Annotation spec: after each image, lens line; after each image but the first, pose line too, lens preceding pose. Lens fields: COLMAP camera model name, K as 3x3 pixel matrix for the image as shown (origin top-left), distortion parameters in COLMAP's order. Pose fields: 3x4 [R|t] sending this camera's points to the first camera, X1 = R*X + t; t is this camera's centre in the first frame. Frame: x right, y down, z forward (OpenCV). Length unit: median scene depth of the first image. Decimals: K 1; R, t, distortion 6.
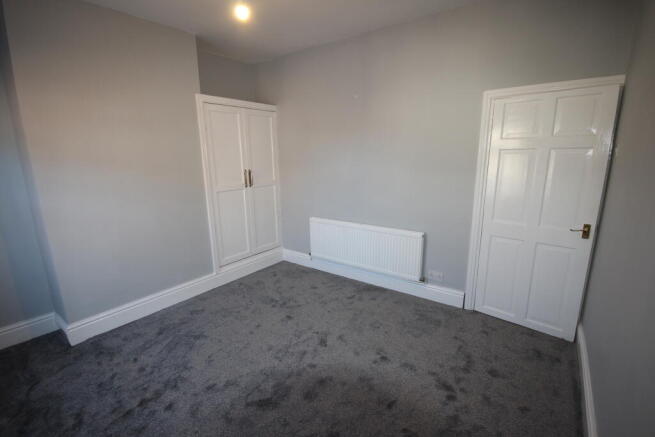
lens RADIAL K [[299.1, 0, 328.5], [0, 299.1, 223.2], [0, 0, 1]] dist [-0.005676, -0.007607]
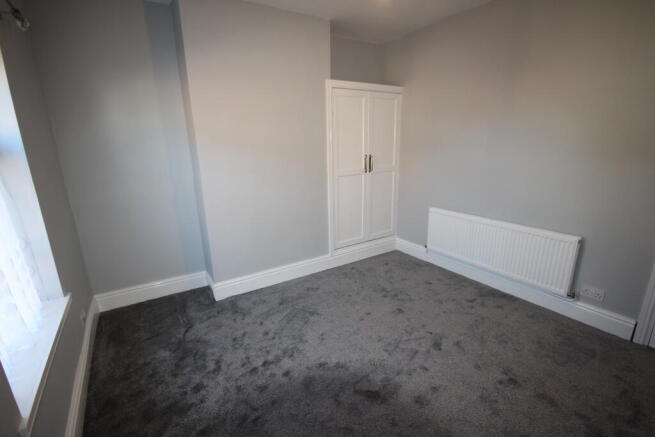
lens RADIAL K [[299.1, 0, 327.5], [0, 299.1, 224.2], [0, 0, 1]] dist [-0.005676, -0.007607]
pose [[0.931732, 0.087710, -0.352396, -0.039371], [-0.069525, 0.995528, 0.063958, -0.007298], [0.356430, -0.035092, 0.933663, 0.032719]]
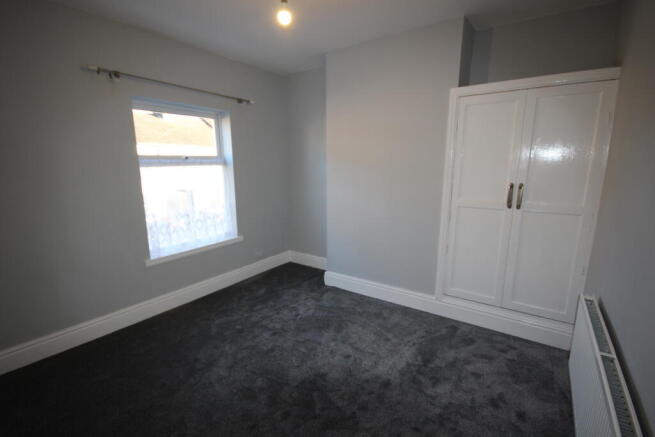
lens RADIAL K [[299.1, 0, 330.7], [0, 299.1, 223.0], [0, 0, 1]] dist [-0.005676, -0.007607]
pose [[0.032909, 0.212974, -0.976504, 0.539972], [-0.220251, 0.954559, 0.200765, -0.192702], [0.974888, 0.208469, 0.078321, 0.794688]]
